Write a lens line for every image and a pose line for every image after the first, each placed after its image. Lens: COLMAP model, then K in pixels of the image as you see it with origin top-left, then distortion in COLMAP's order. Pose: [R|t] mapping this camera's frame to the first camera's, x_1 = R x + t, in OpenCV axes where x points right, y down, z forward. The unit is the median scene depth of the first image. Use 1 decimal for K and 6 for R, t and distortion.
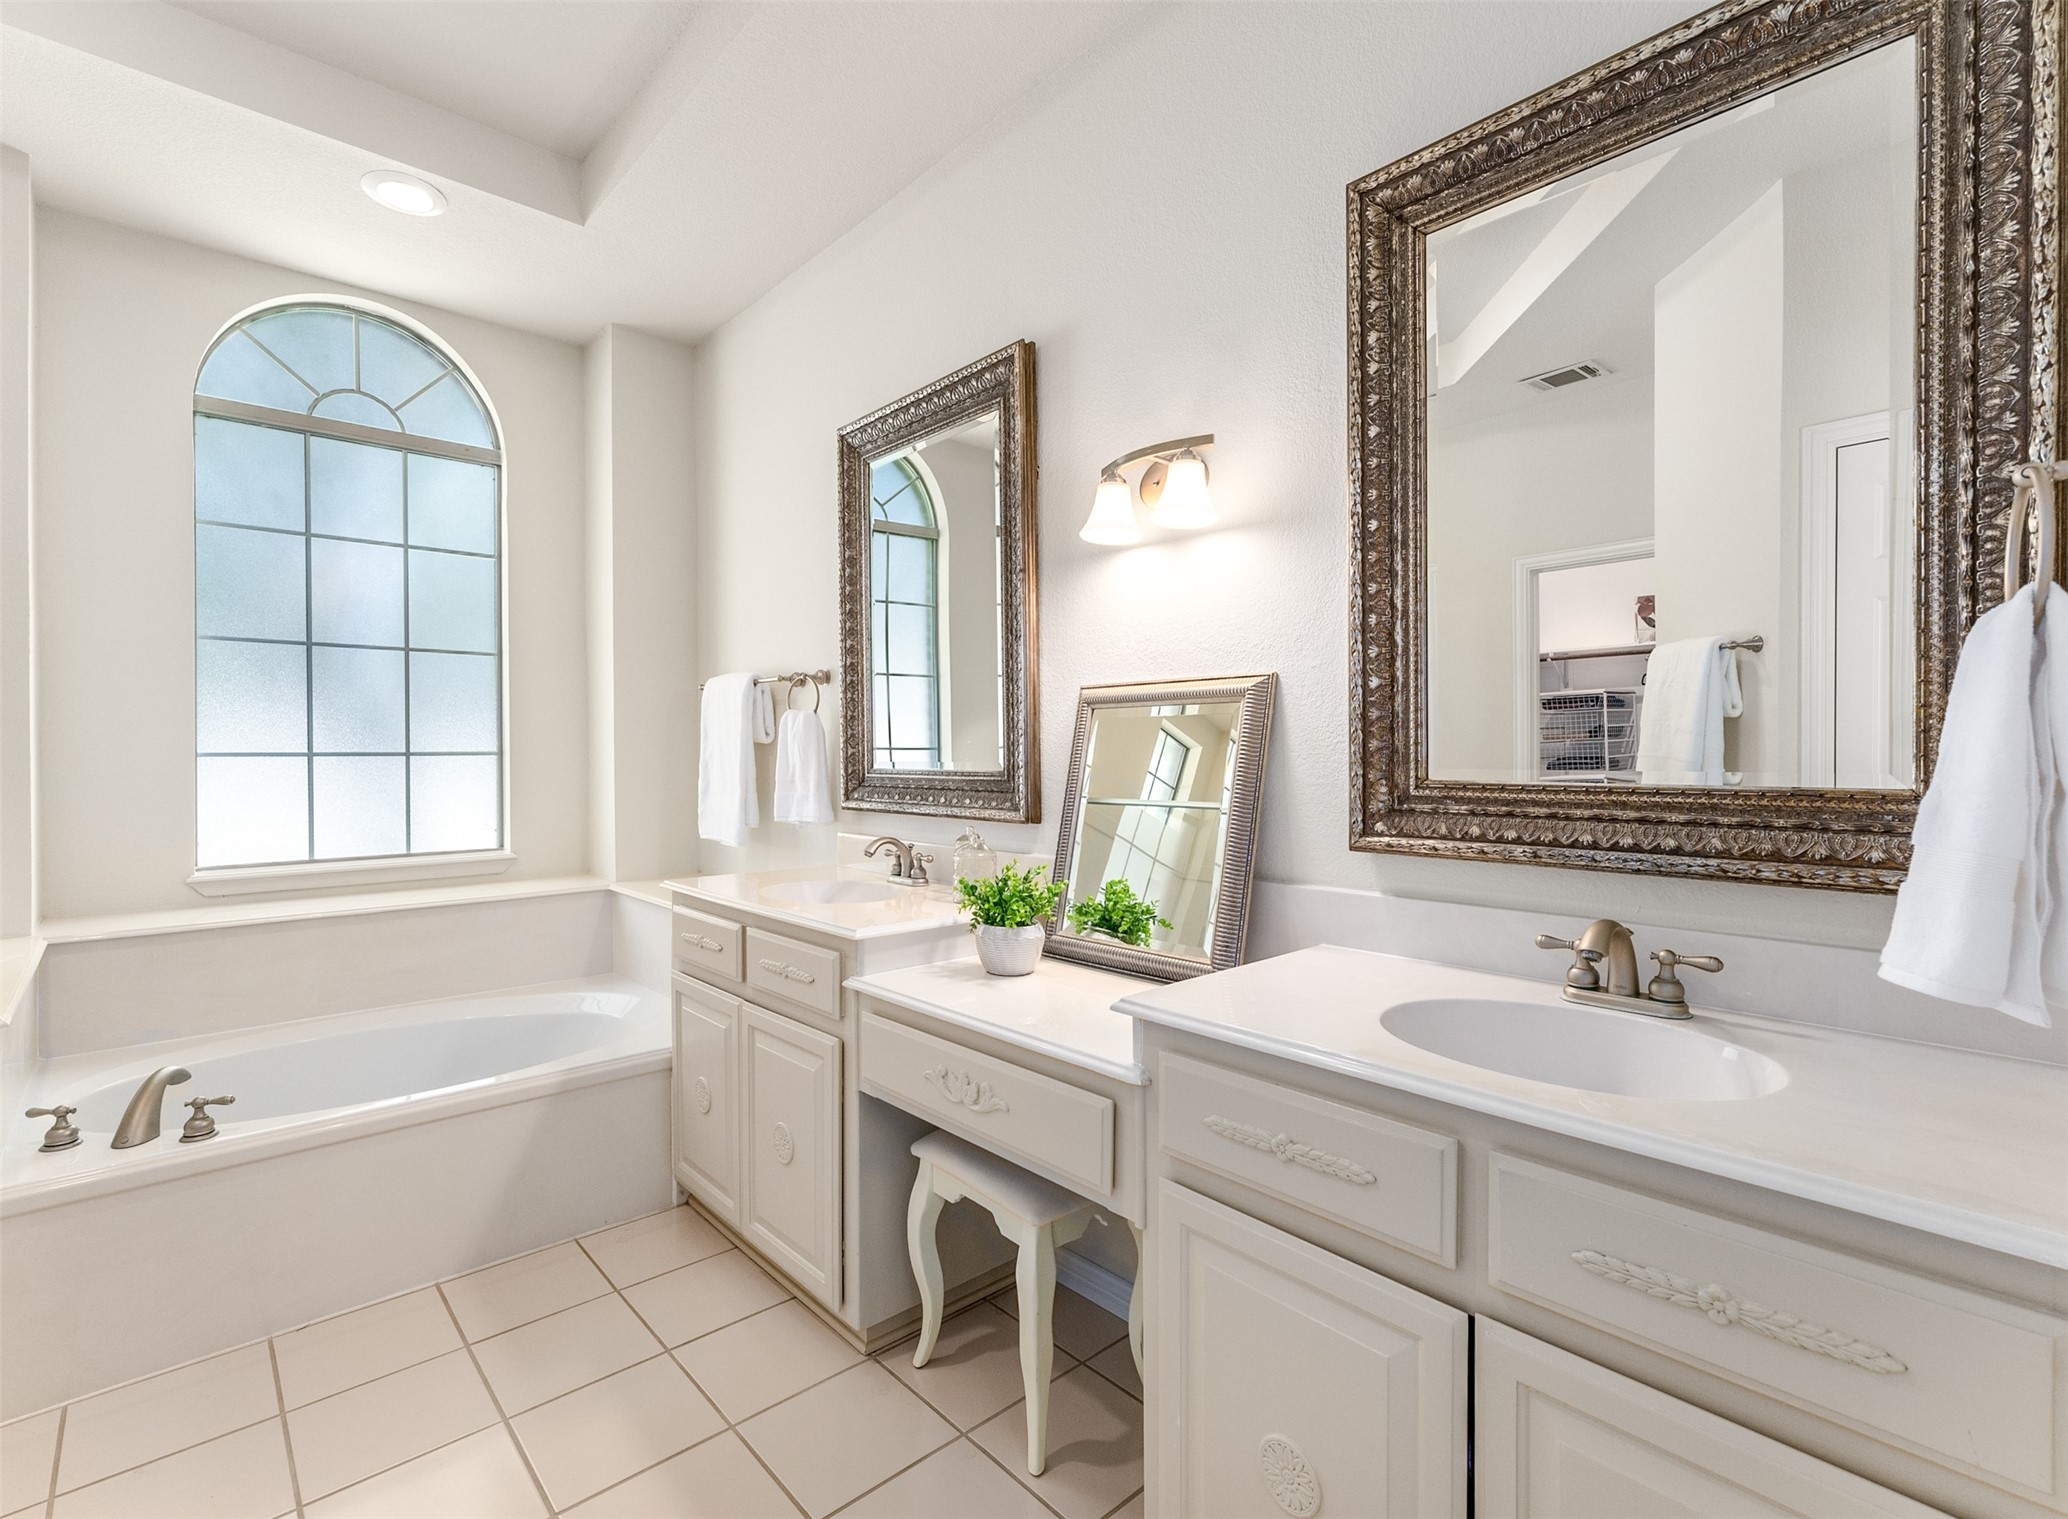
lens RADIAL K [[958.8, 0, 1034.2], [0, 958.8, 756.8], [0, 0, 1]] dist [0.000692, 0.000012]
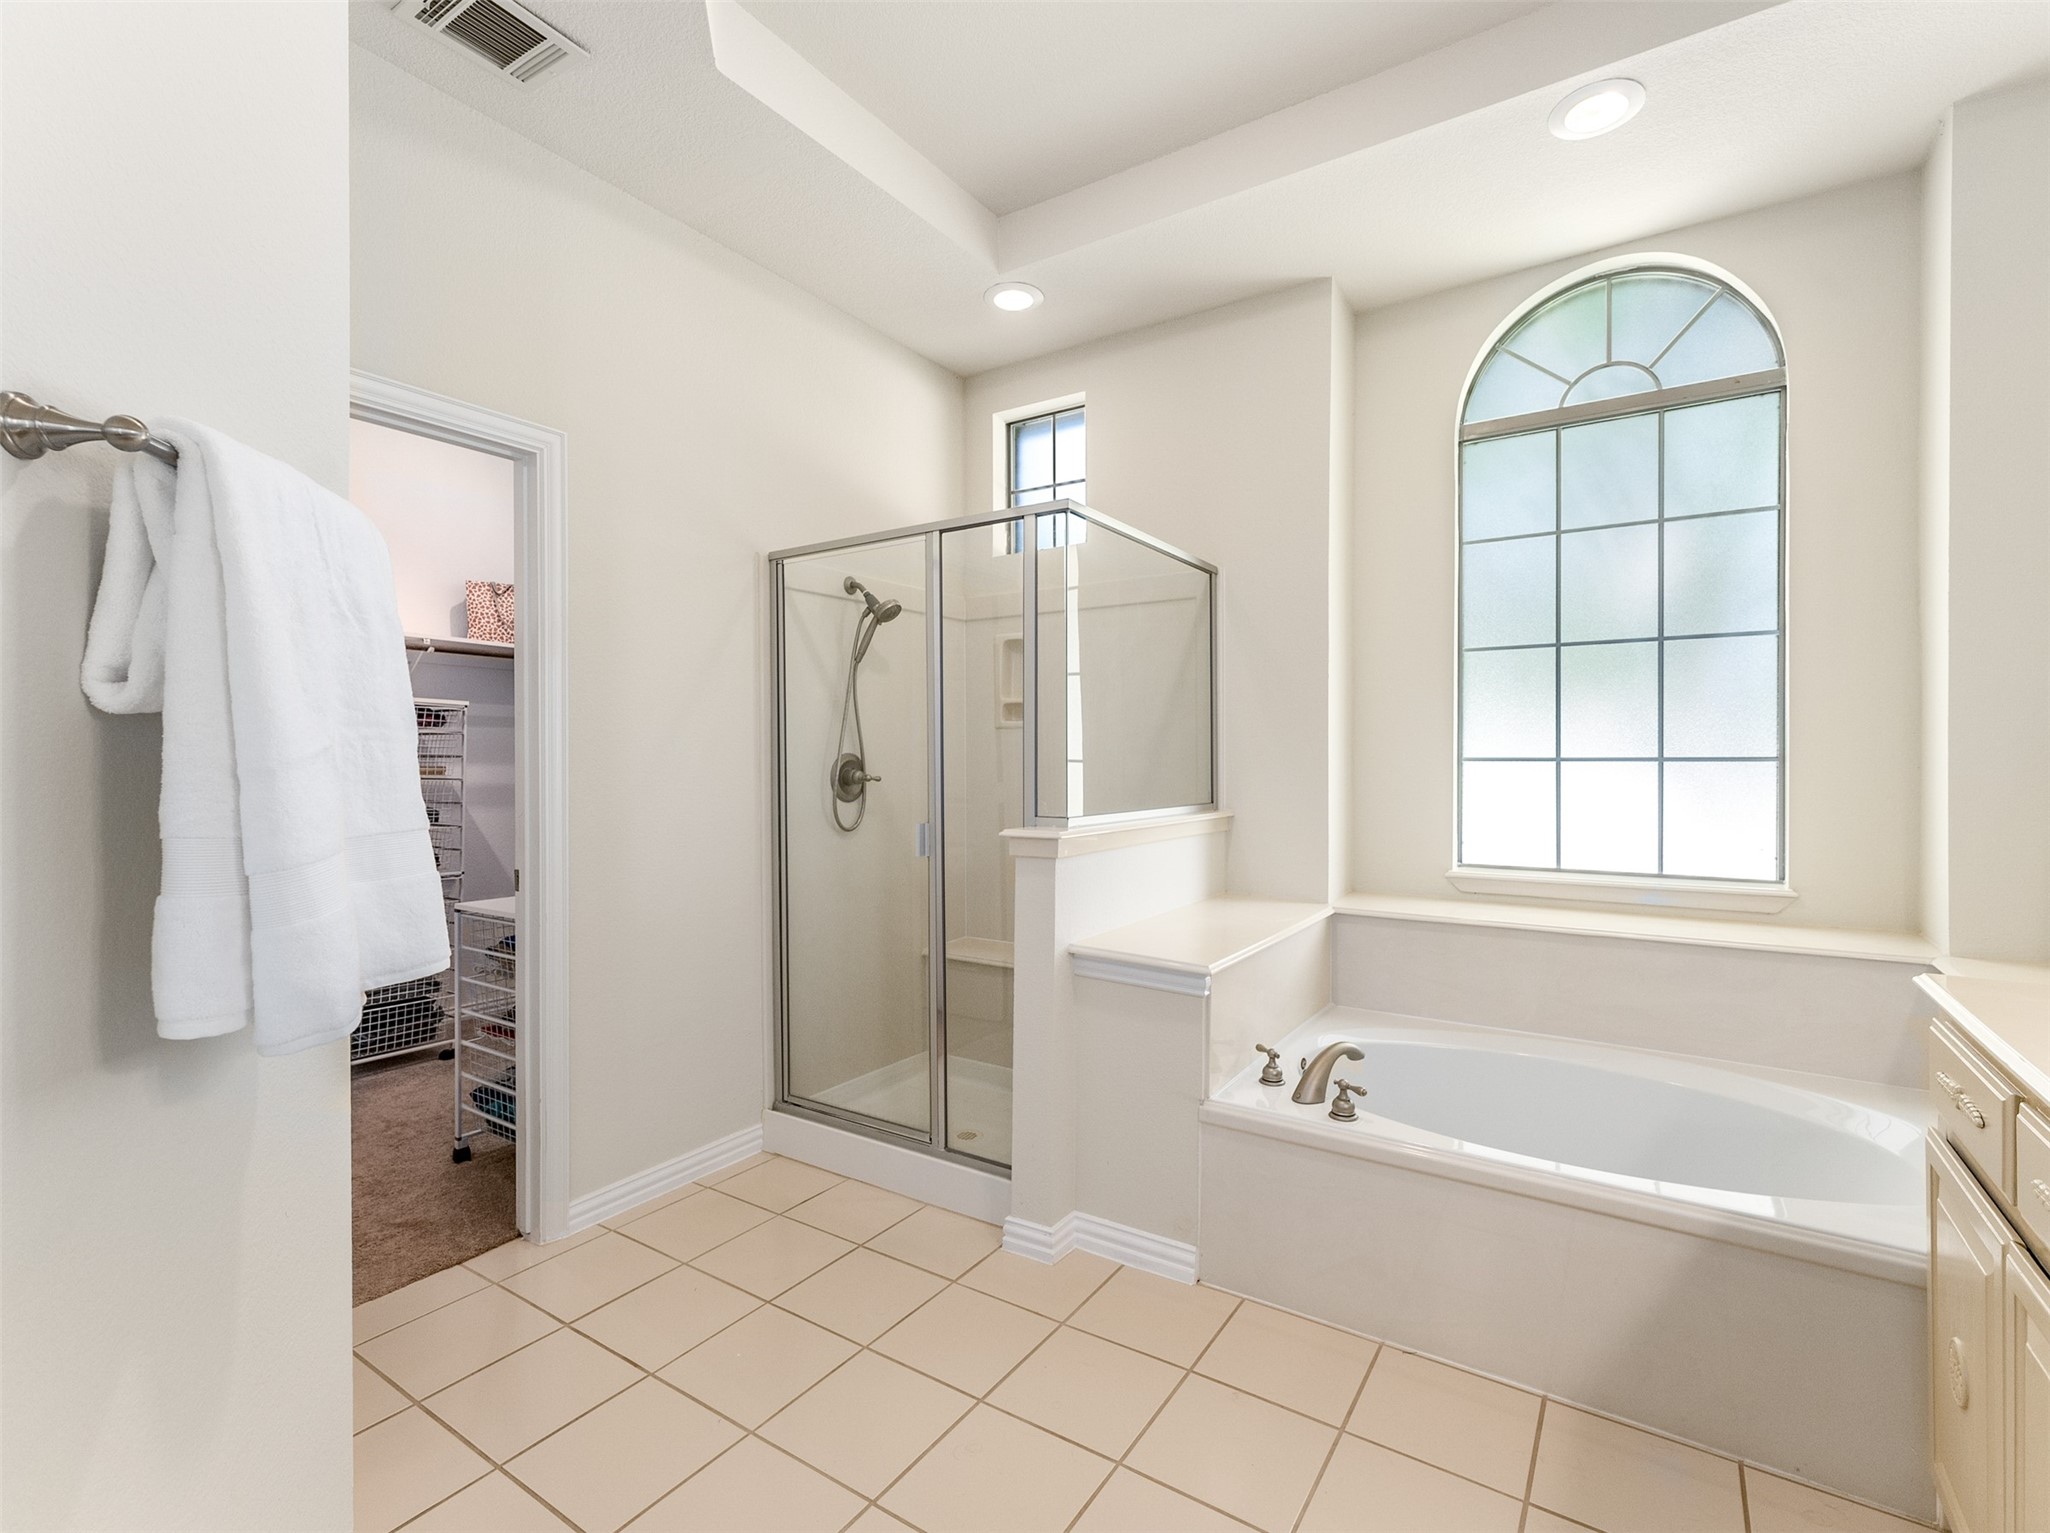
lens RADIAL K [[951.3, 0, 1026.4], [0, 951.3, 761.8], [0, 0, 1]] dist [-0.002356, 0.000359]
pose [[0.245561, 0.007958, -0.969349, 0.054244], [-0.007453, 0.999952, 0.006321, -0.002643], [0.969353, 0.005672, 0.245608, 0.324687]]
